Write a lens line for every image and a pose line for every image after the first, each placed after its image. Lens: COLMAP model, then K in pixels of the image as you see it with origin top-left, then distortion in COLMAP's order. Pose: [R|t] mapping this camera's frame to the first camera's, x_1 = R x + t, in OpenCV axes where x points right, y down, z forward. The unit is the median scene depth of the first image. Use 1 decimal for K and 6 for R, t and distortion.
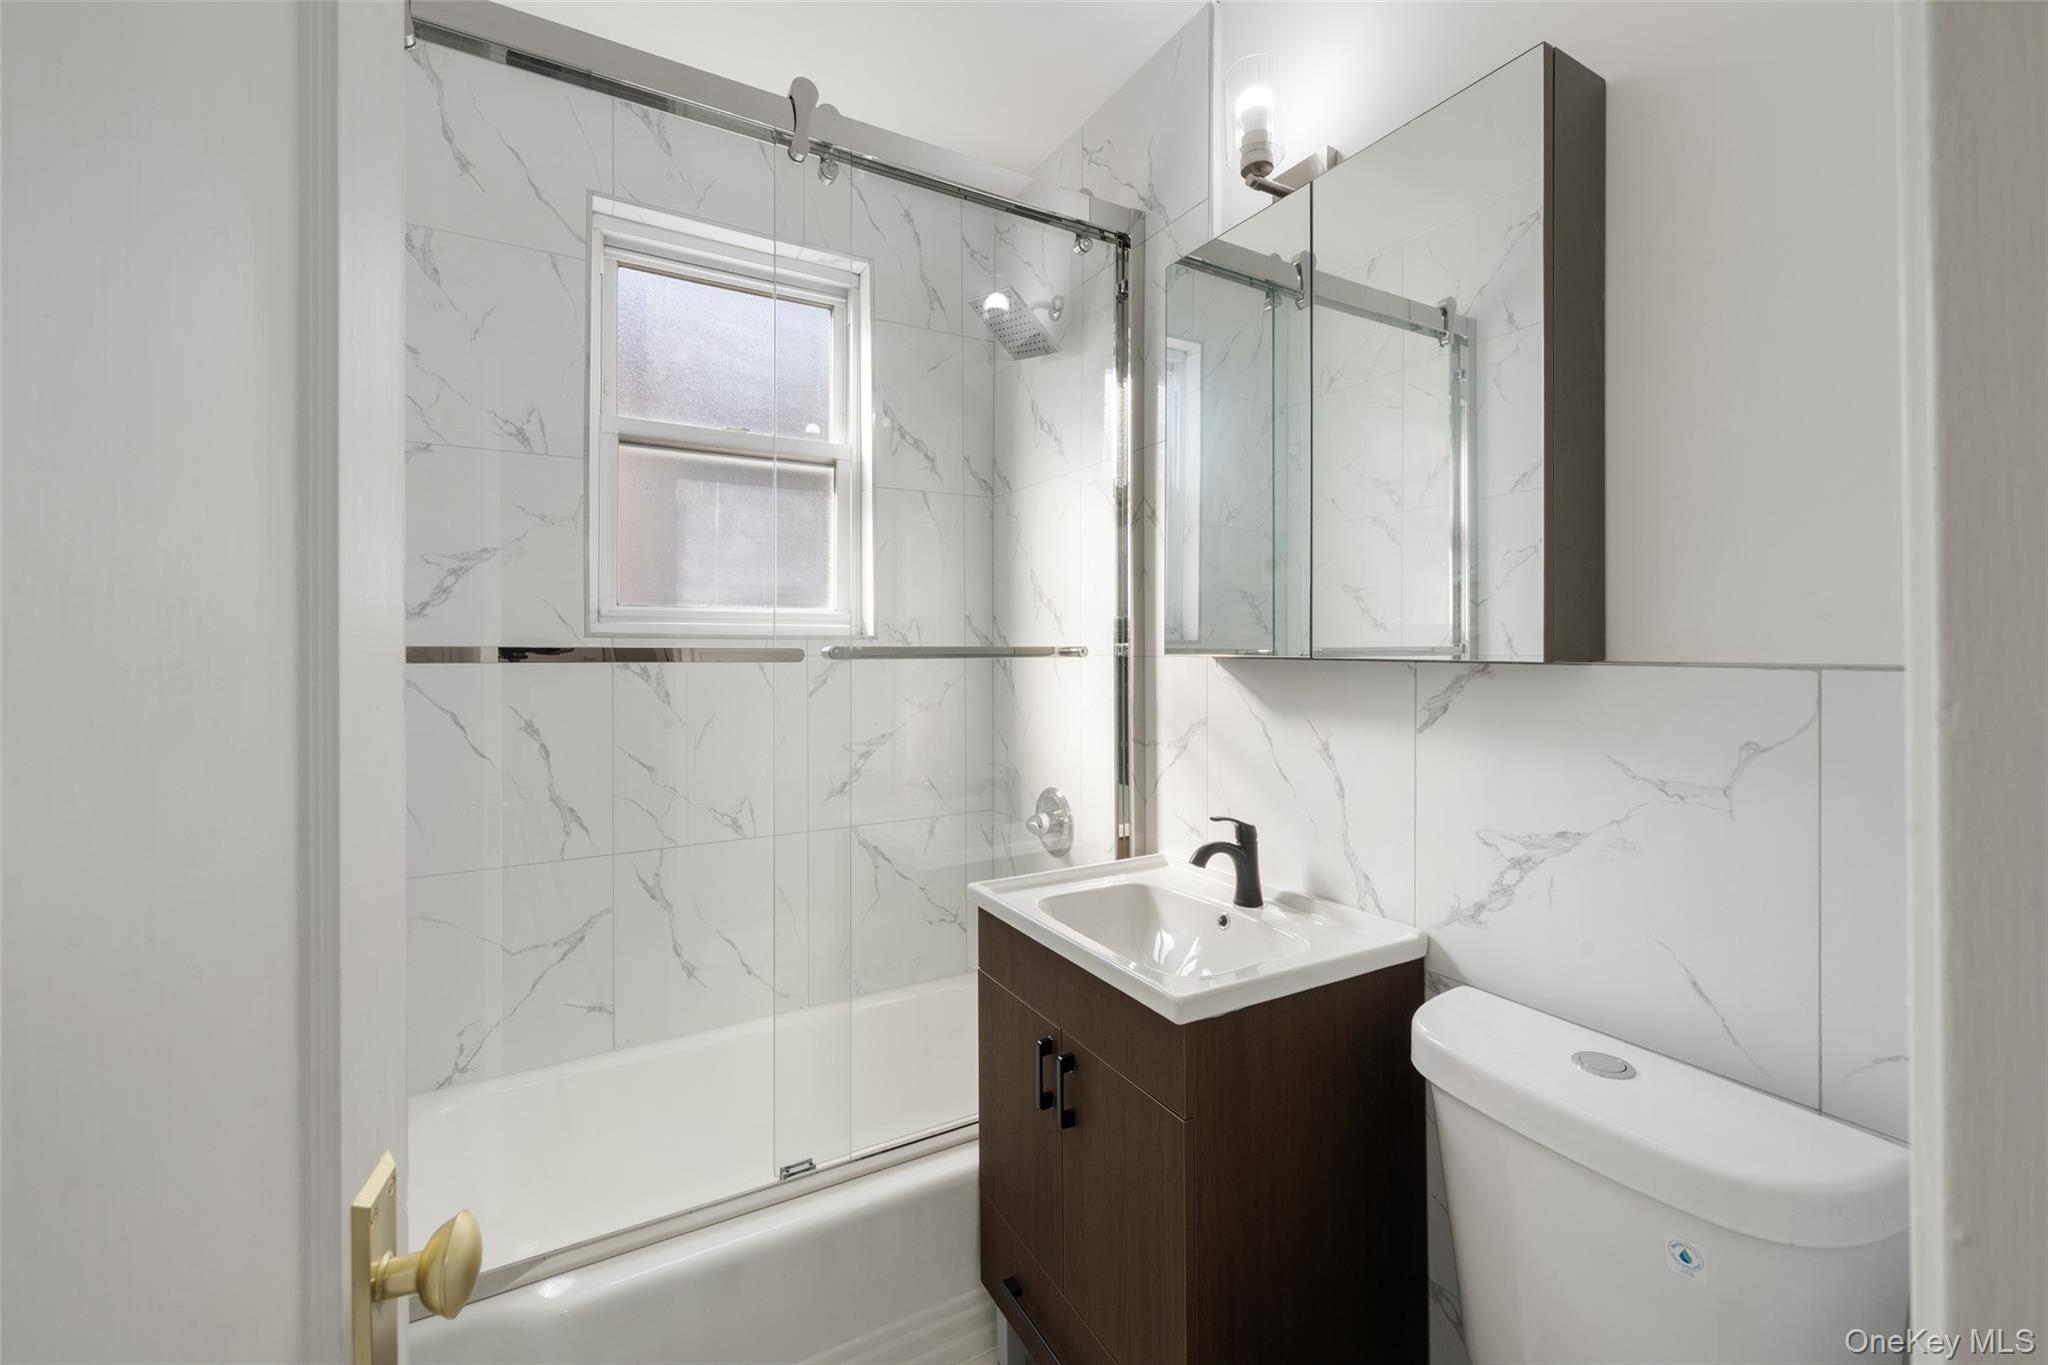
lens RADIAL K [[831.5, 0, 1026.2], [0, 831.5, 645.3], [0, 0, 1]] dist [-0.000953, -0.000071]
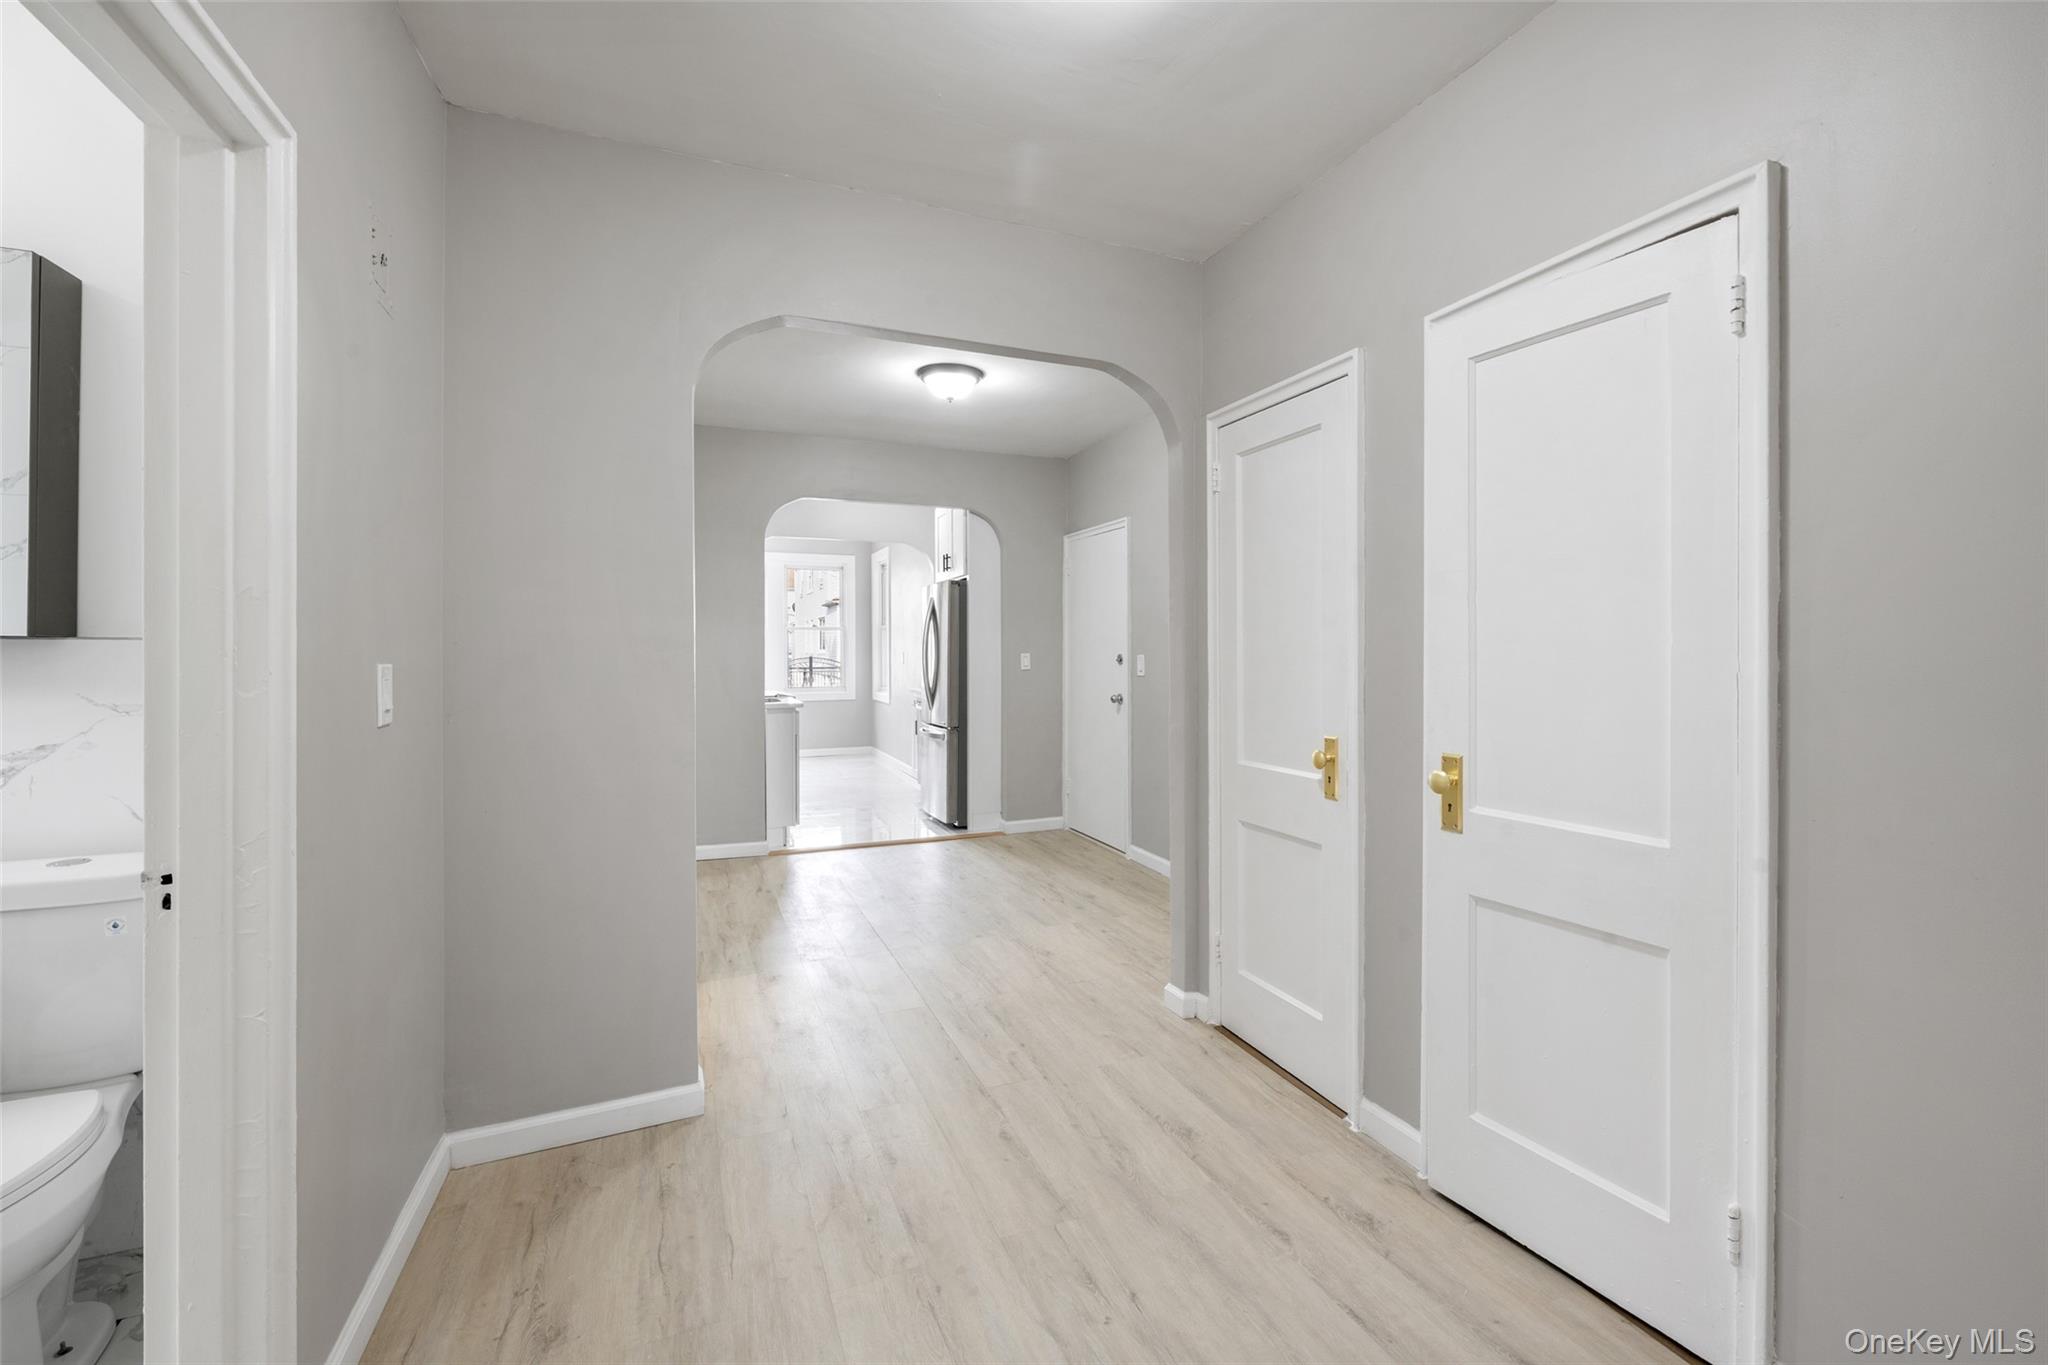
lens RADIAL K [[831.5, 0, 1026.2], [0, 831.5, 645.3], [0, 0, 1]] dist [-0.000953, -0.000071]
pose [[0.135963, 0.006785, 0.990691, -0.662830], [-0.006086, 0.999963, -0.006013, 0.035422], [-0.990695, -0.005212, 0.136000, -1.065619]]
